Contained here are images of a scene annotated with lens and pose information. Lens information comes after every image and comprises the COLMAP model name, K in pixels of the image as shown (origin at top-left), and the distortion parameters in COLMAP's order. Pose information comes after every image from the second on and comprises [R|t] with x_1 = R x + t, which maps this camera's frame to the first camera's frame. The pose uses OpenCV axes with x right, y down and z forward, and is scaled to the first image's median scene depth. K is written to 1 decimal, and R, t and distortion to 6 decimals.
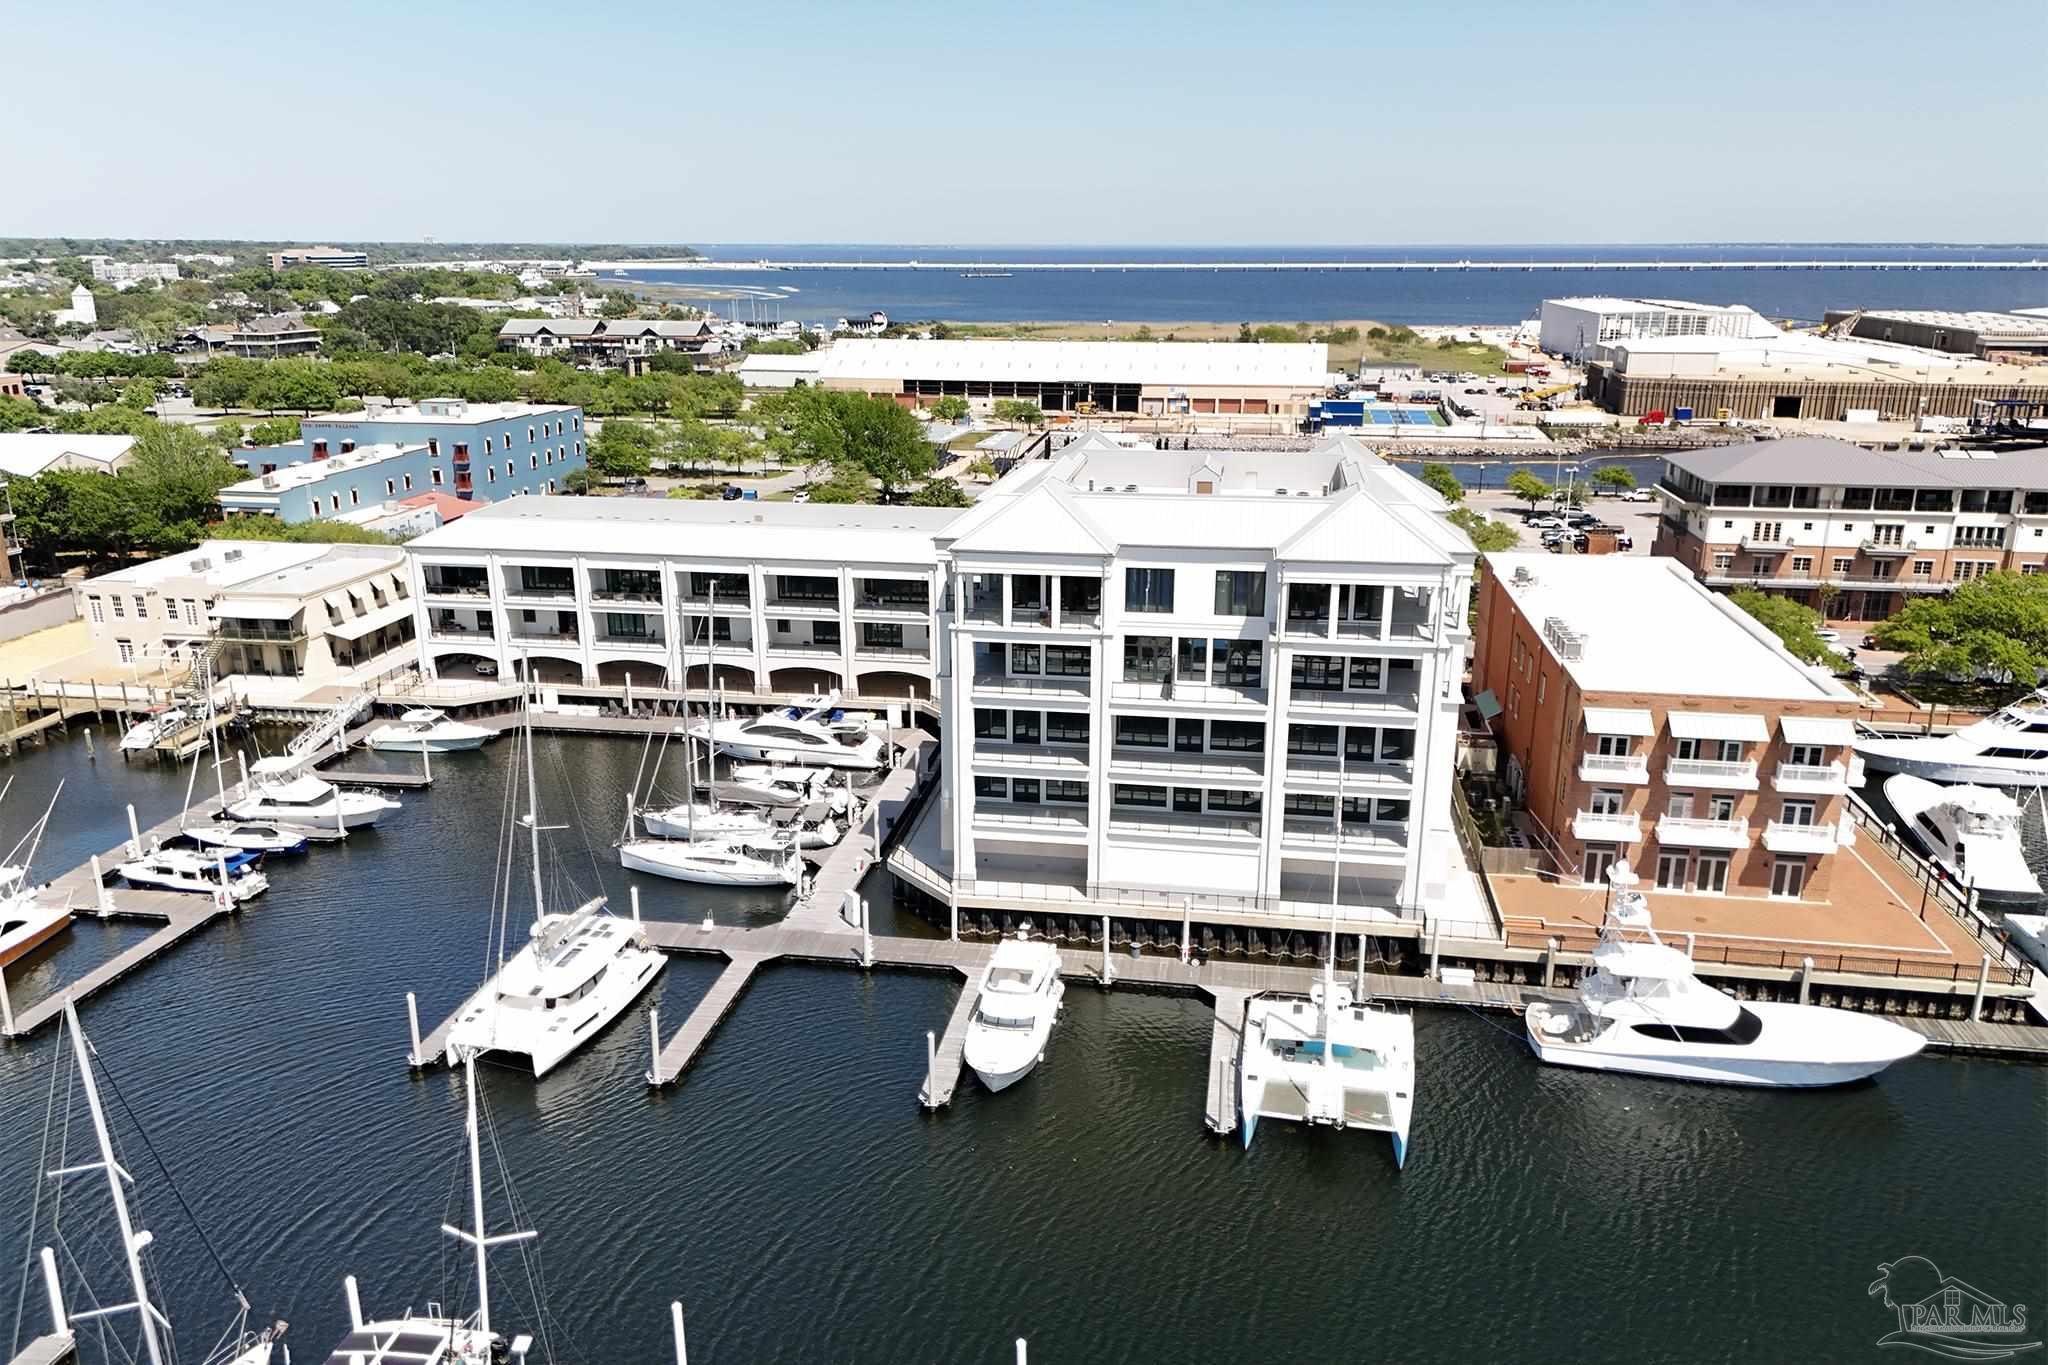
lens RADIAL K [[1517.6, 0, 1036.9], [0, 1517.6, 682.5], [0, 0, 1]] dist [0.086228, -0.100870]
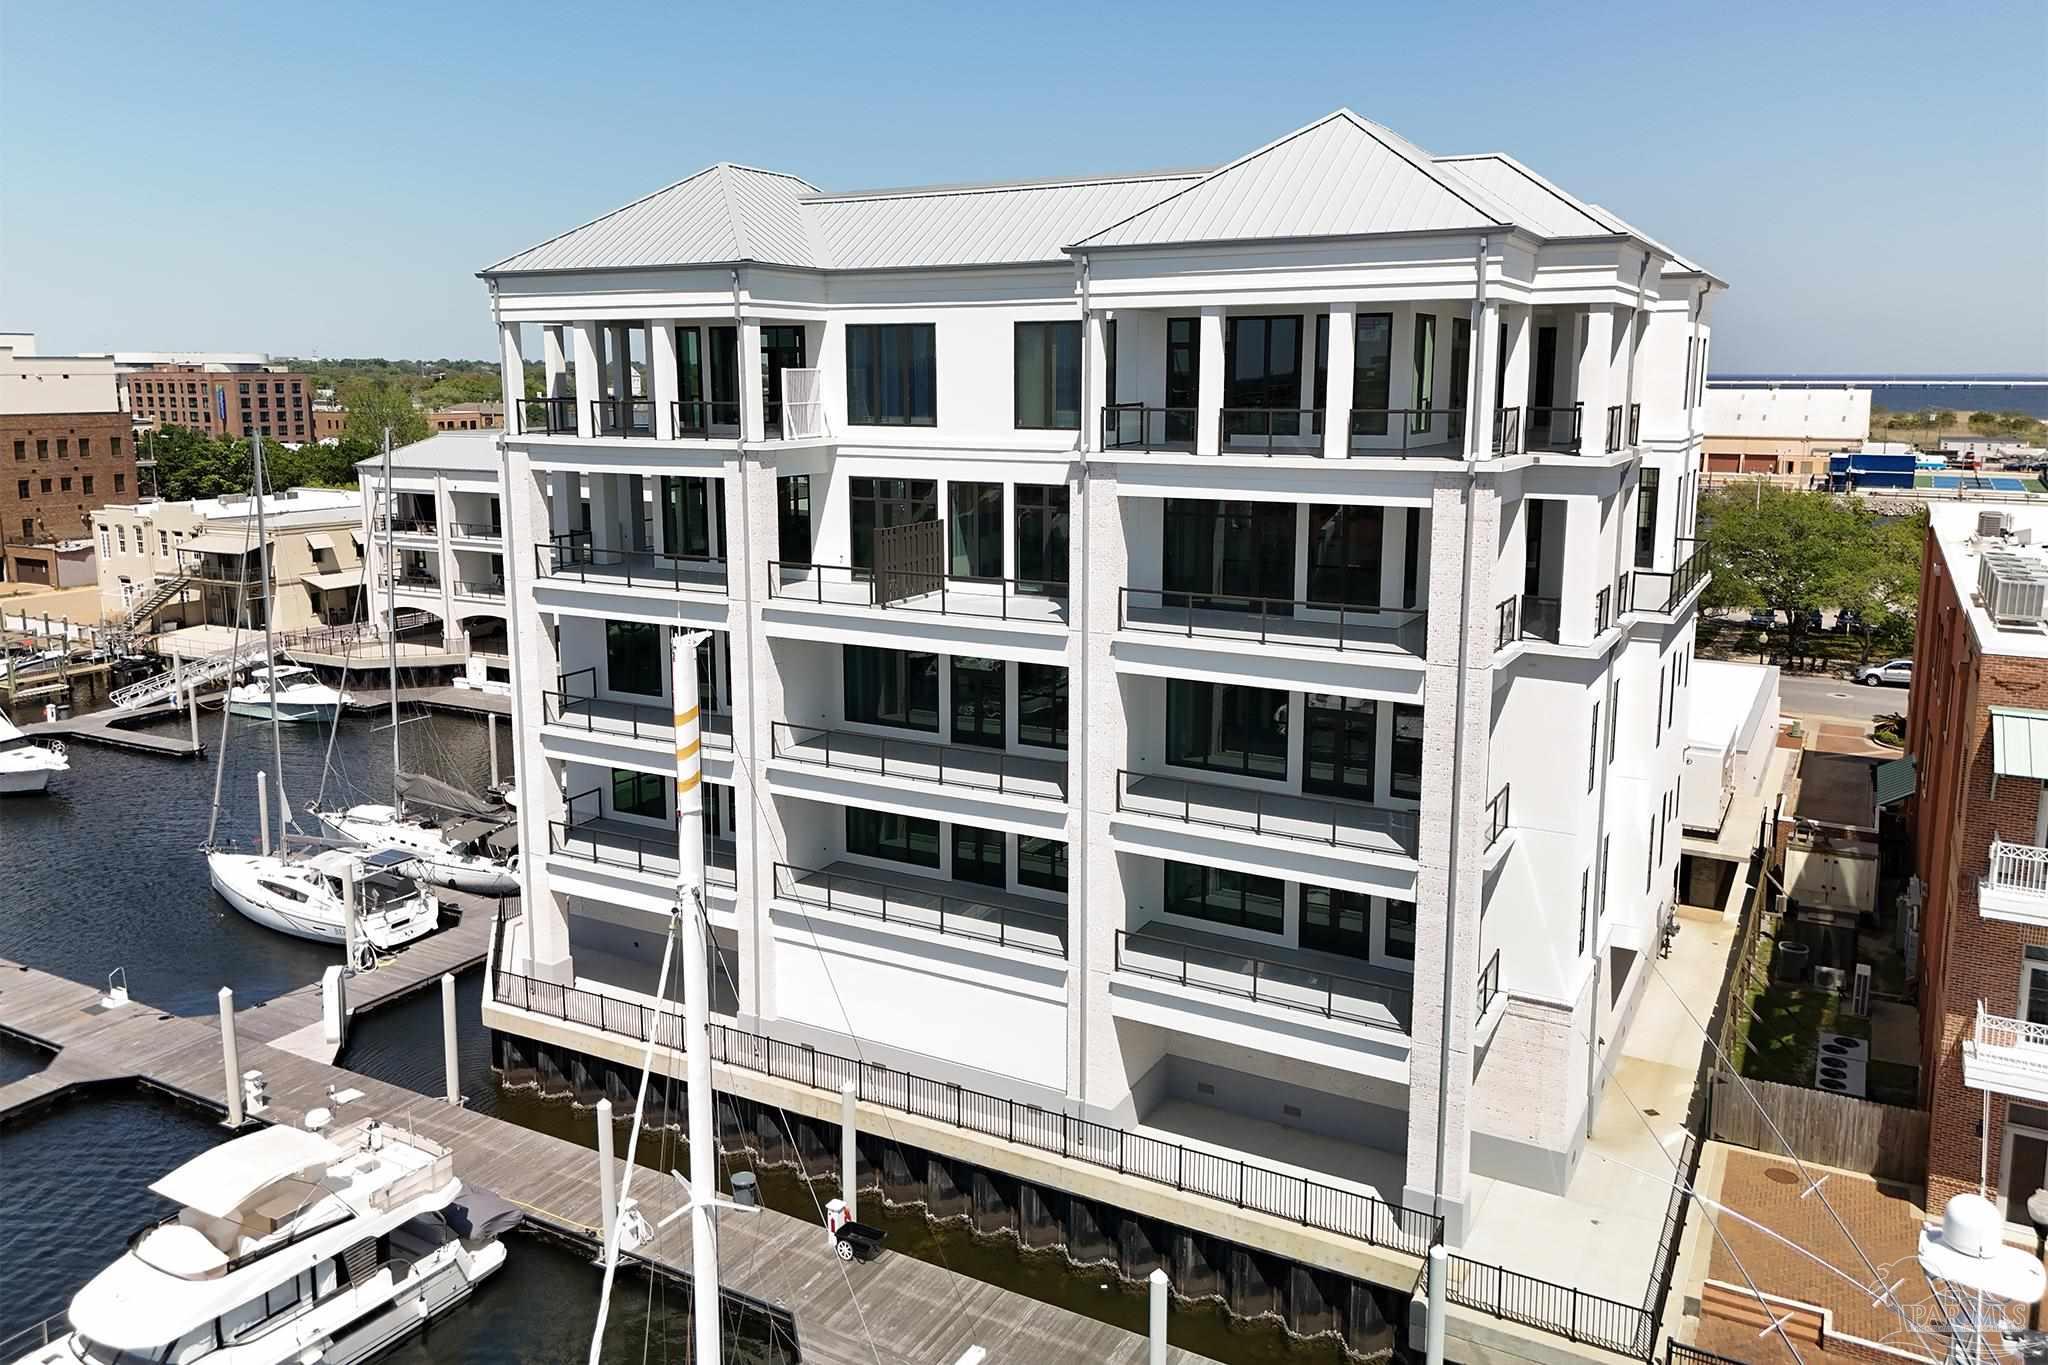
lens RADIAL K [[1518.1, 0, 1042.9], [0, 1518.1, 615.8], [0, 0, 1]] dist [0.088381, -0.090085]
pose [[0.939185, 0.054885, -0.338997, 0.264014], [-0.096024, 0.989741, -0.105791, 0.052205], [0.329713, 0.131909, 0.934821, 0.574929]]
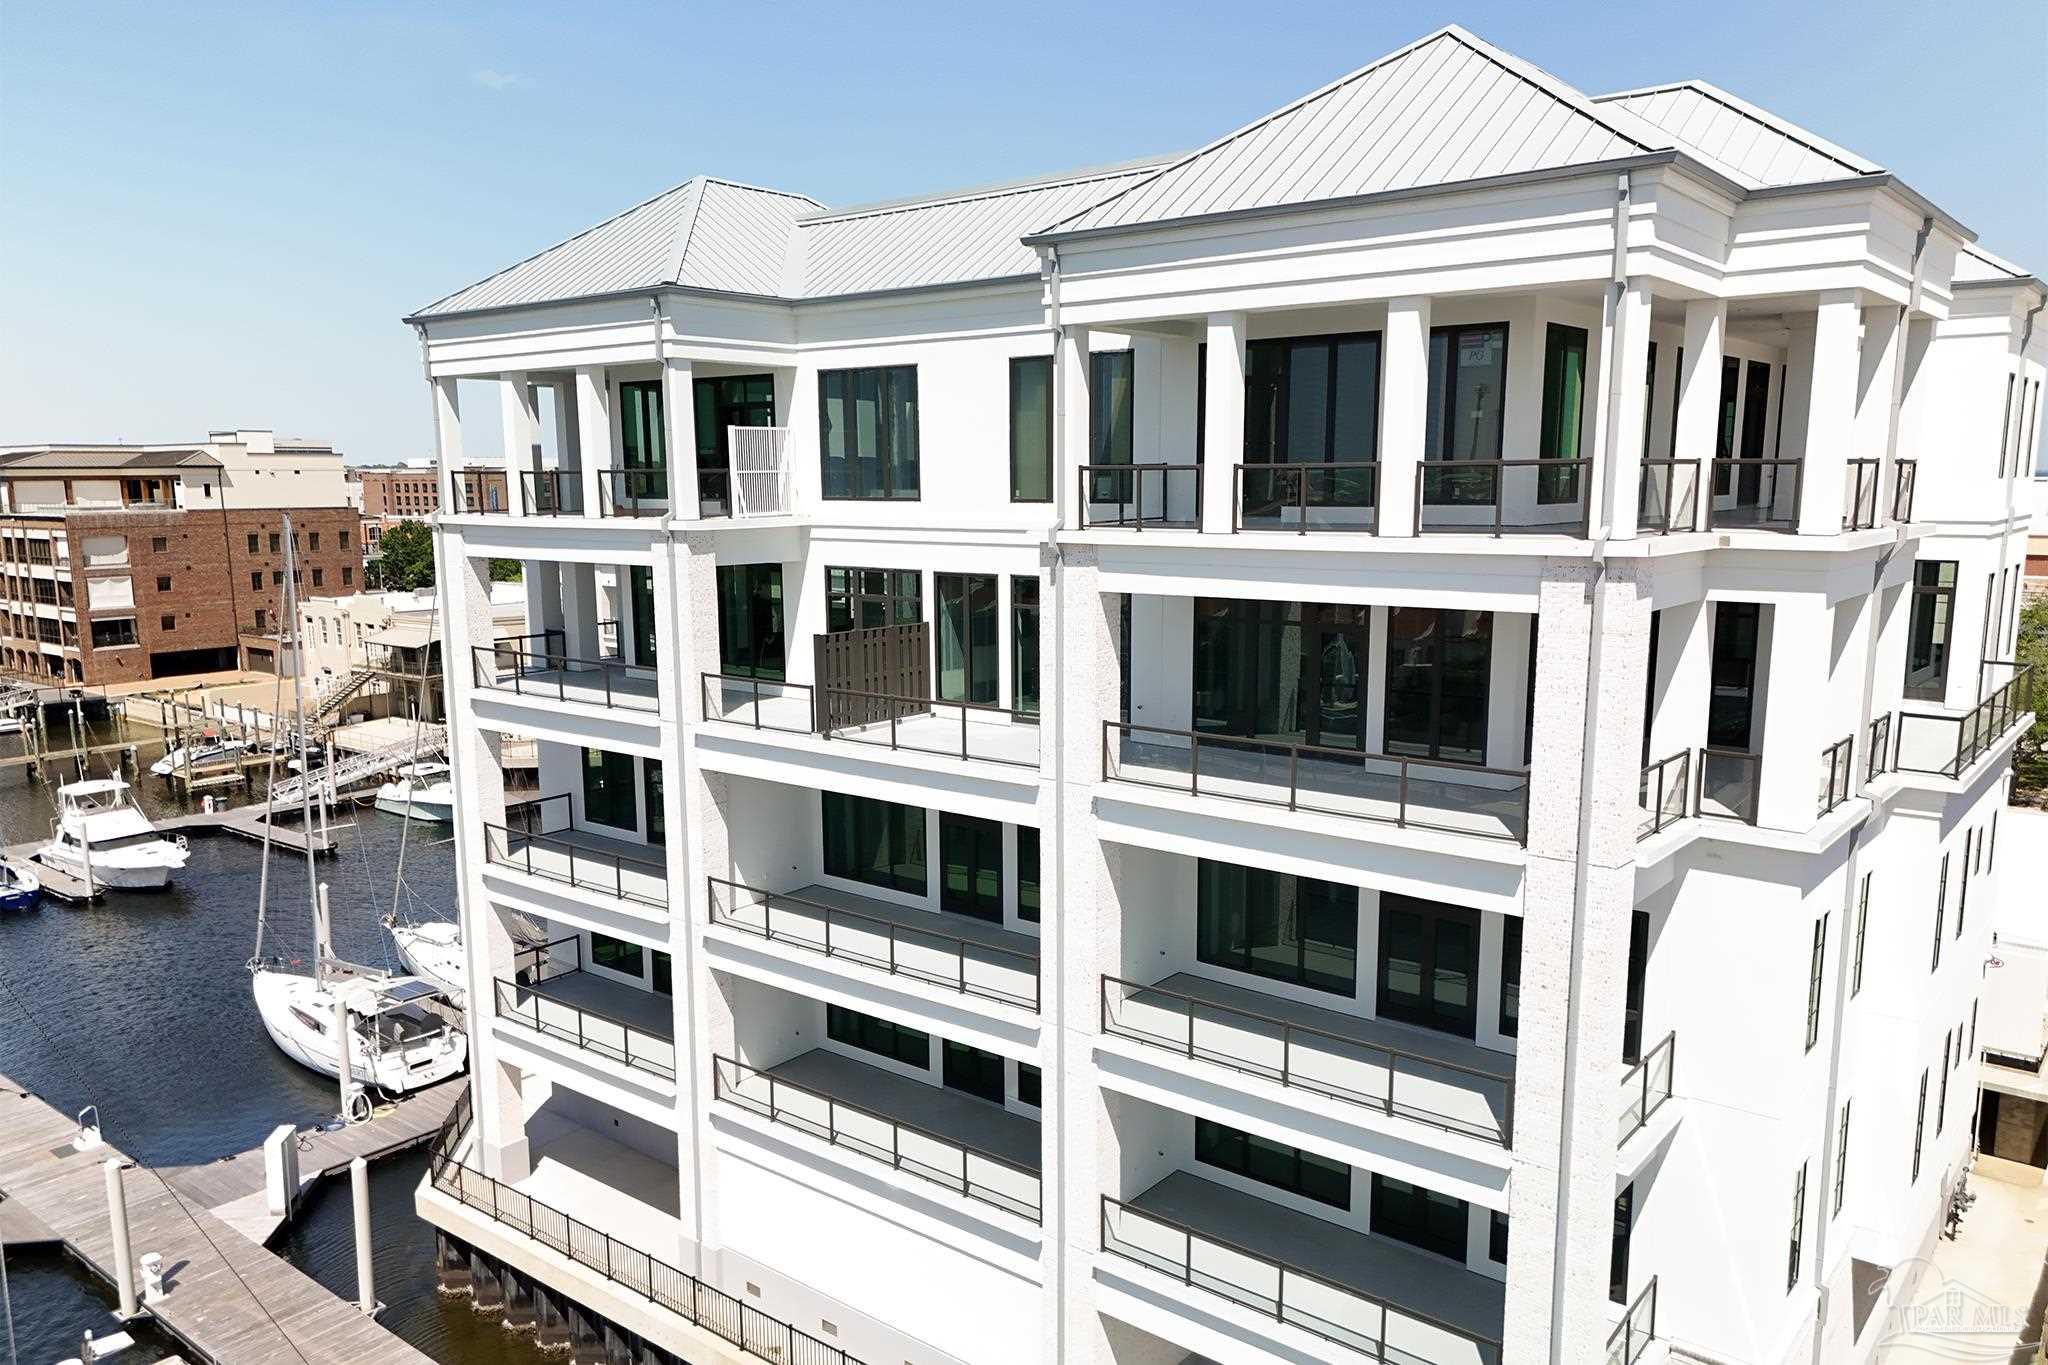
lens RADIAL K [[1520.3, 0, 1033.7], [0, 1520.3, 732.1], [0, 0, 1]] dist [0.084860, -0.079445]
pose [[0.864369, 0.080656, -0.496348, 0.276255], [-0.135406, 0.987927, -0.075266, 0.027529], [0.484285, 0.132266, 0.864855, 0.693667]]
